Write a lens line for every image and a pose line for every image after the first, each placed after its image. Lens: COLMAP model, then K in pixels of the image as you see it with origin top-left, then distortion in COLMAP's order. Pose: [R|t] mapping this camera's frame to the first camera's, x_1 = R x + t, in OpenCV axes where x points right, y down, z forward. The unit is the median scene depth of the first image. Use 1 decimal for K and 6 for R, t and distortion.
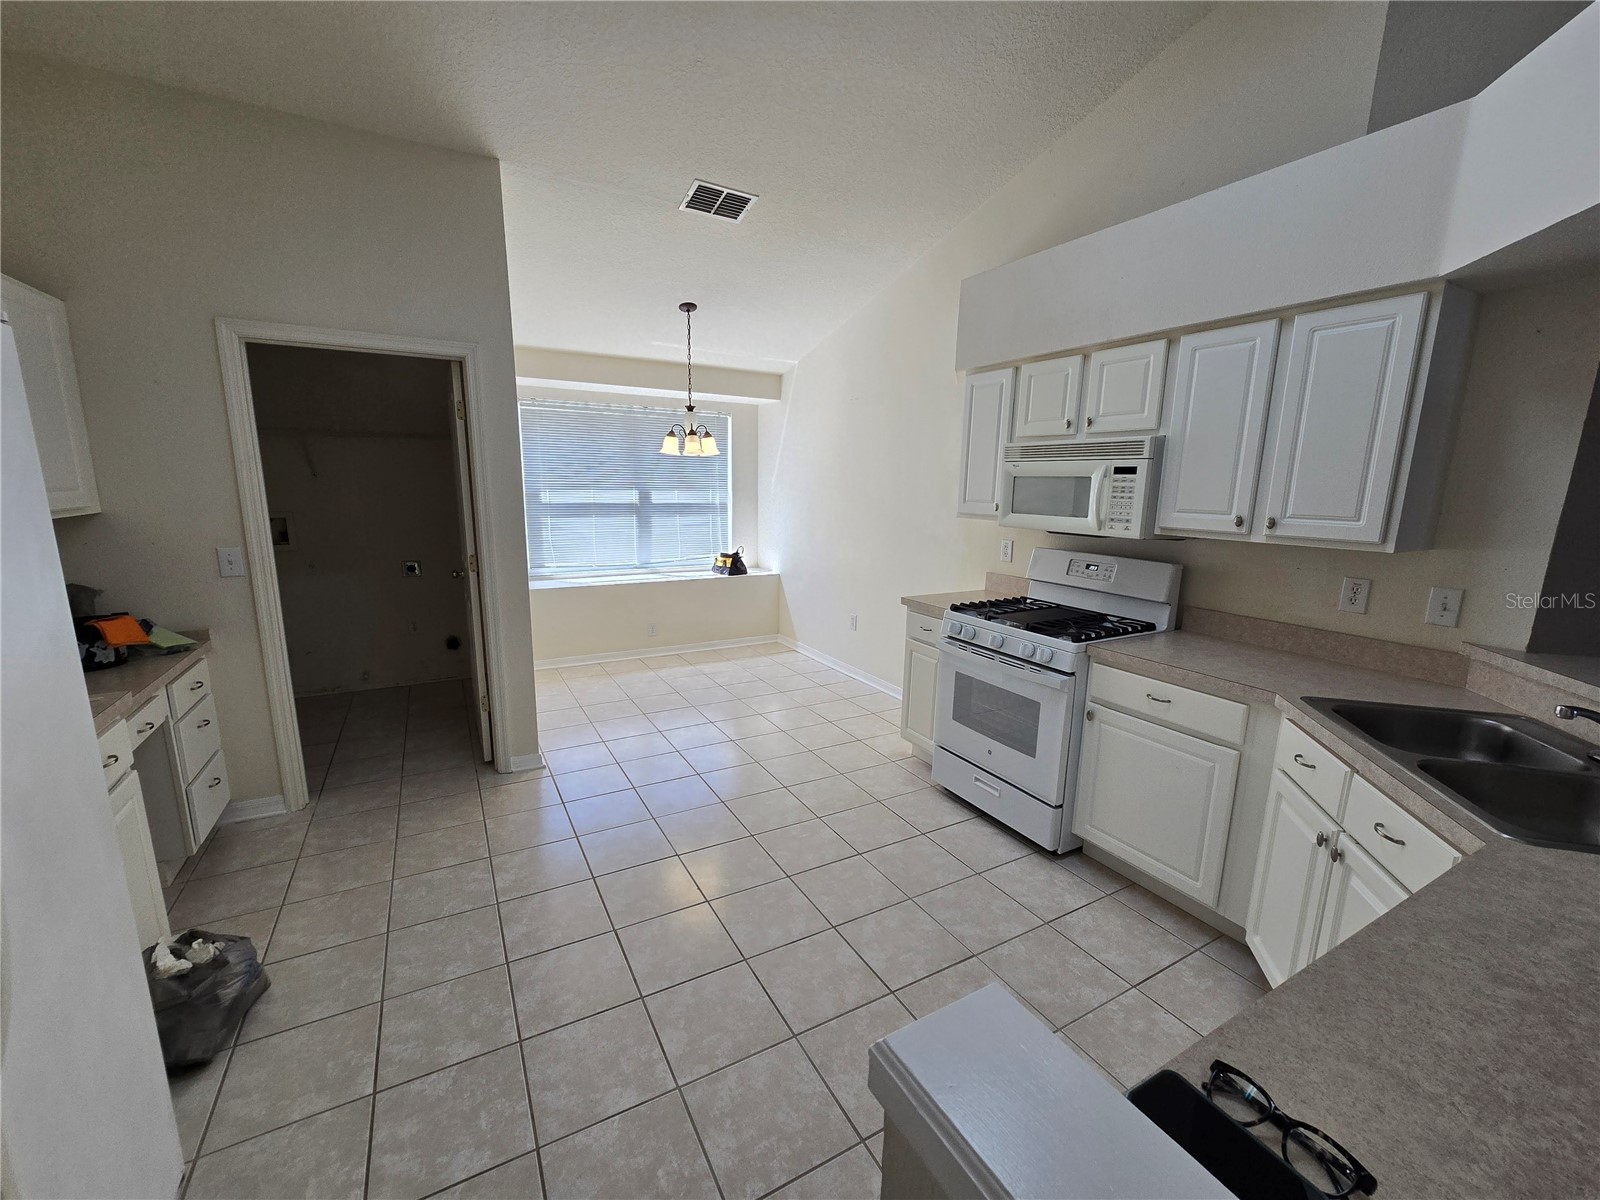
lens RADIAL K [[655.9, 0, 807.0], [0, 655.9, 616.2], [0, 0, 1]] dist [-0.002863, -0.000862]
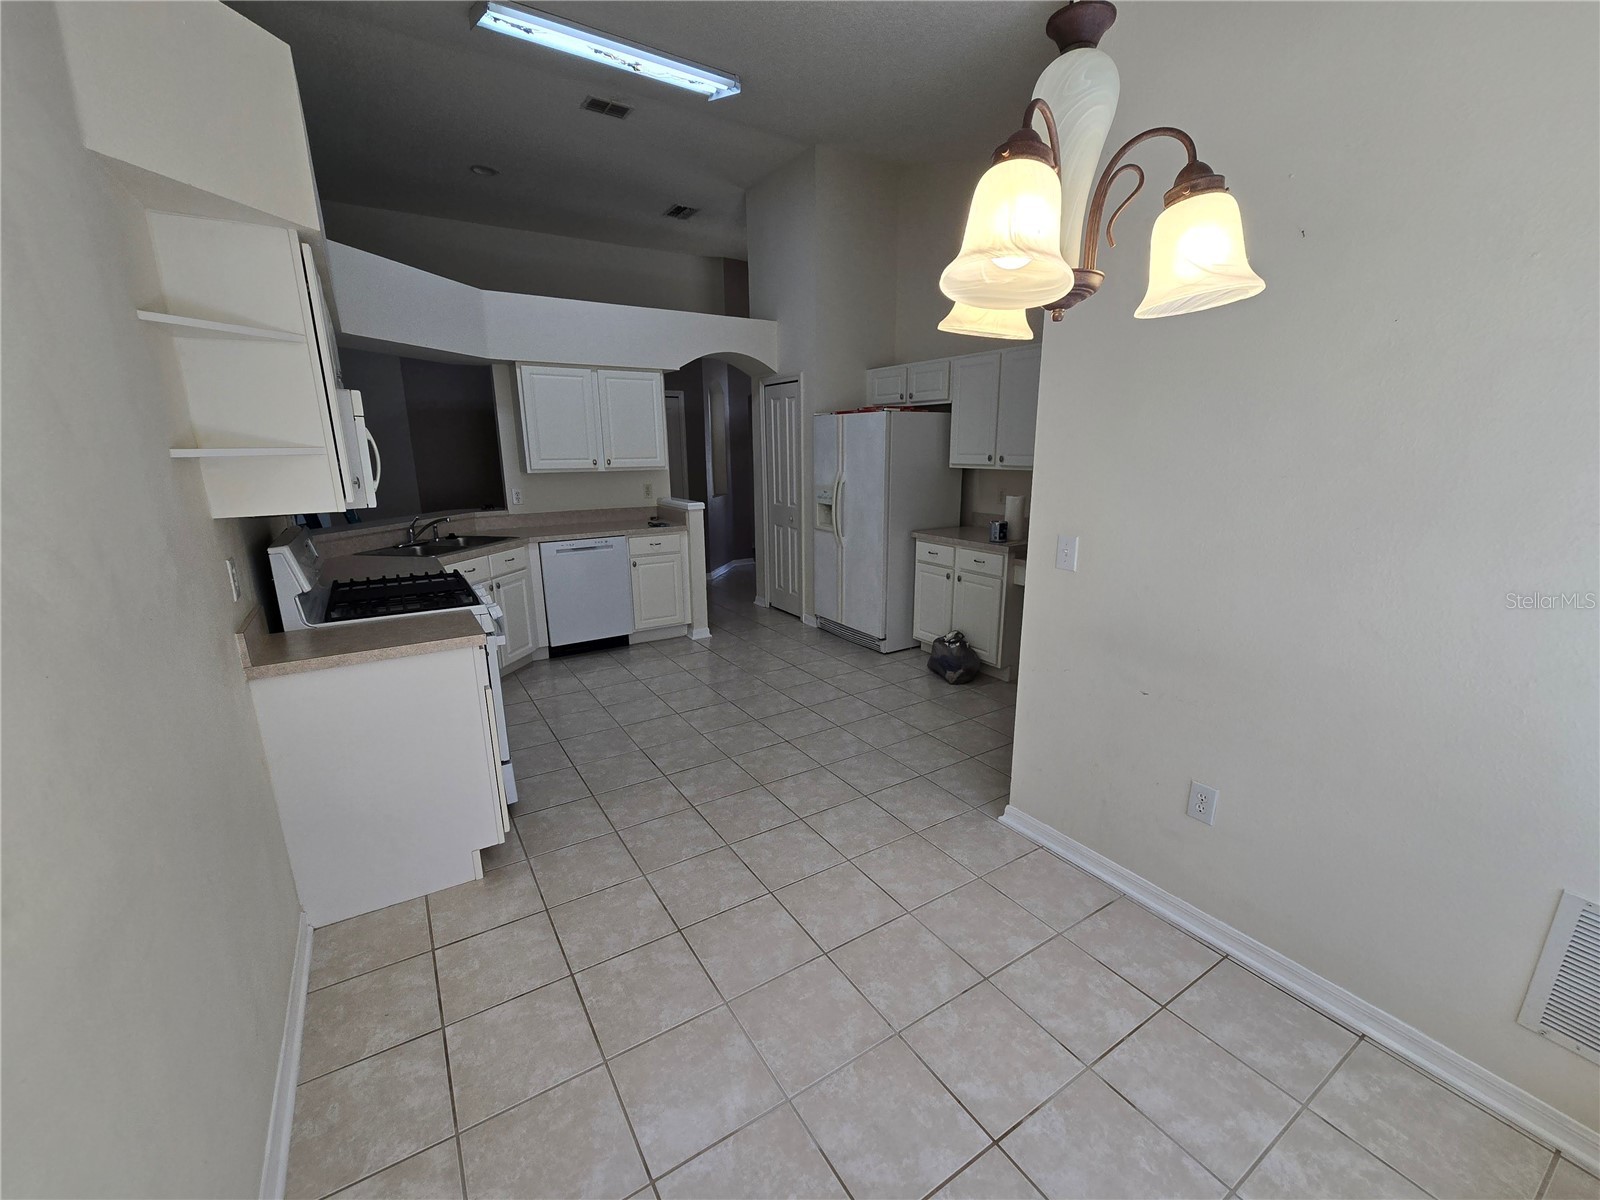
lens RADIAL K [[655.9, 0, 810.7], [0, 655.9, 605.6], [0, 0, 1]] dist [-0.002863, -0.000862]
pose [[-0.997720, 0.006465, -0.067173, -0.167648], [-0.023111, 0.902474, 0.430124, -0.447747], [0.063403, 0.430696, -0.900267, 2.141587]]
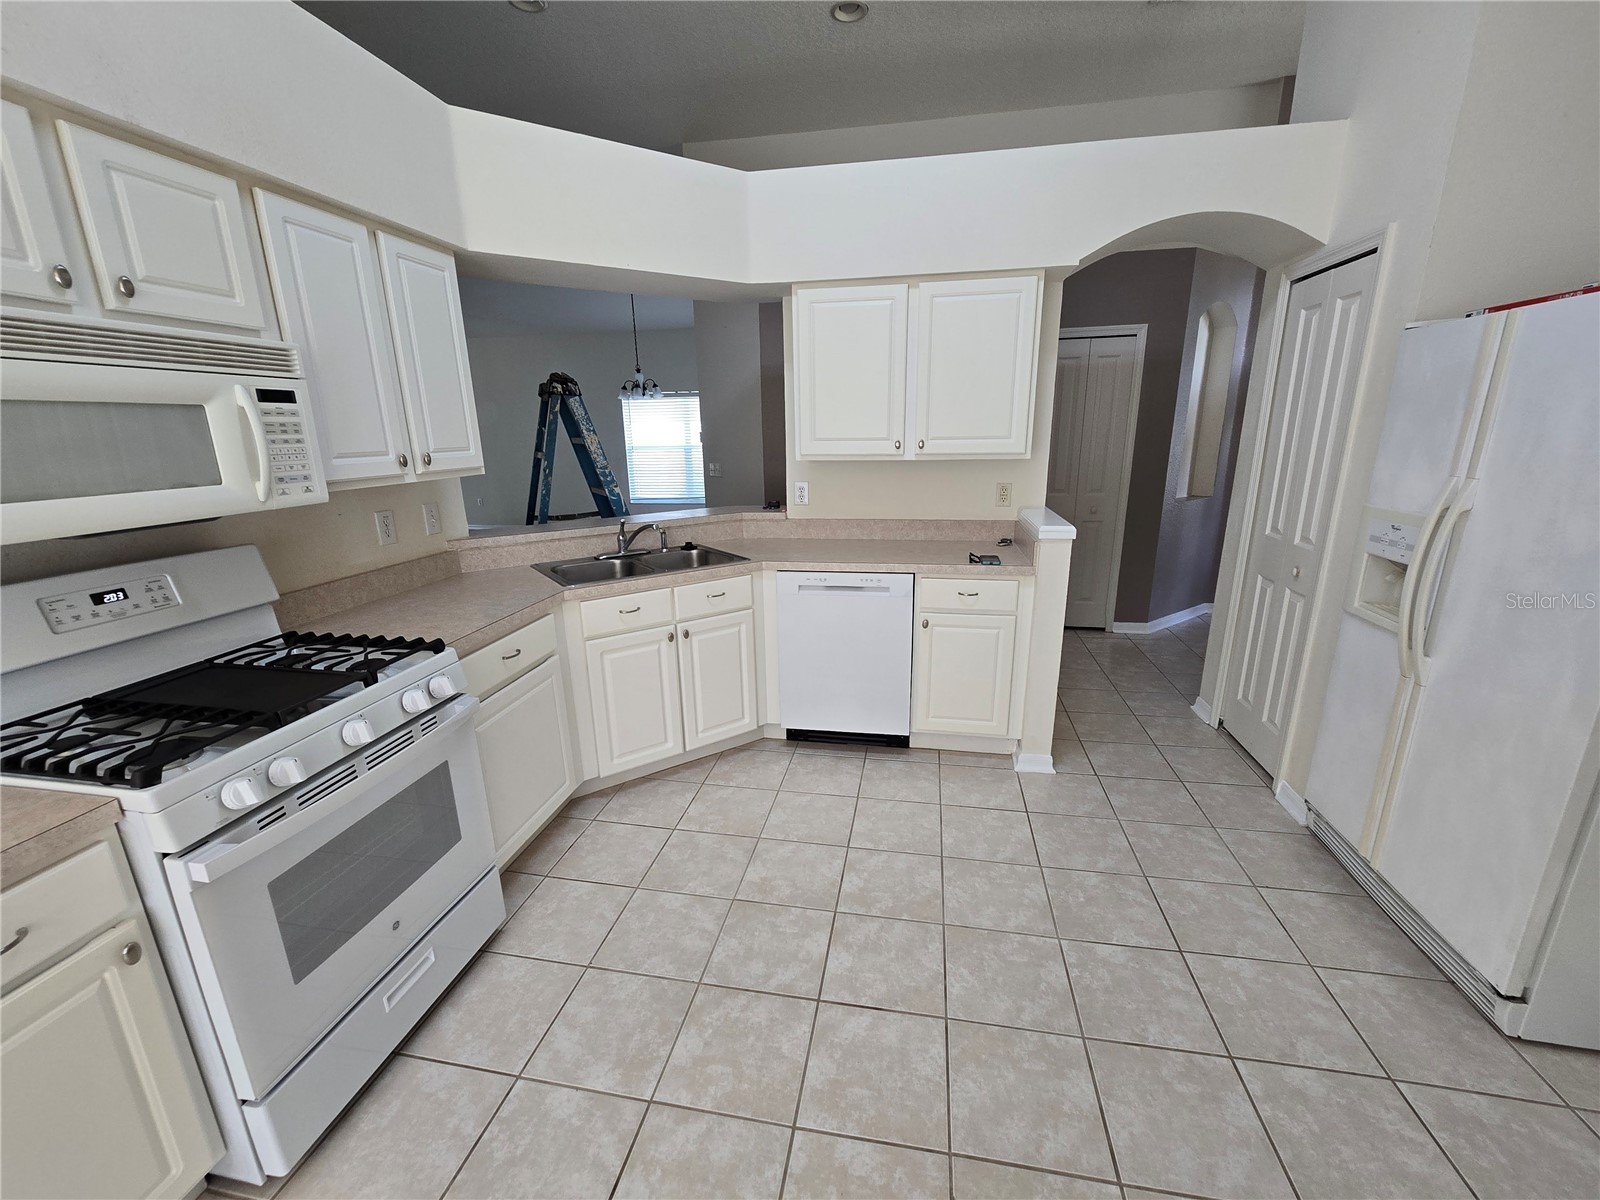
lens RADIAL K [[655.9, 0, 804.7], [0, 655.9, 611.0], [0, 0, 1]] dist [-0.002863, -0.000862]
pose [[-0.769337, -0.174589, 0.614523, -0.302534], [0.135321, 0.895568, 0.423847, -0.236068], [-0.624347, 0.409239, -0.665368, 1.185949]]
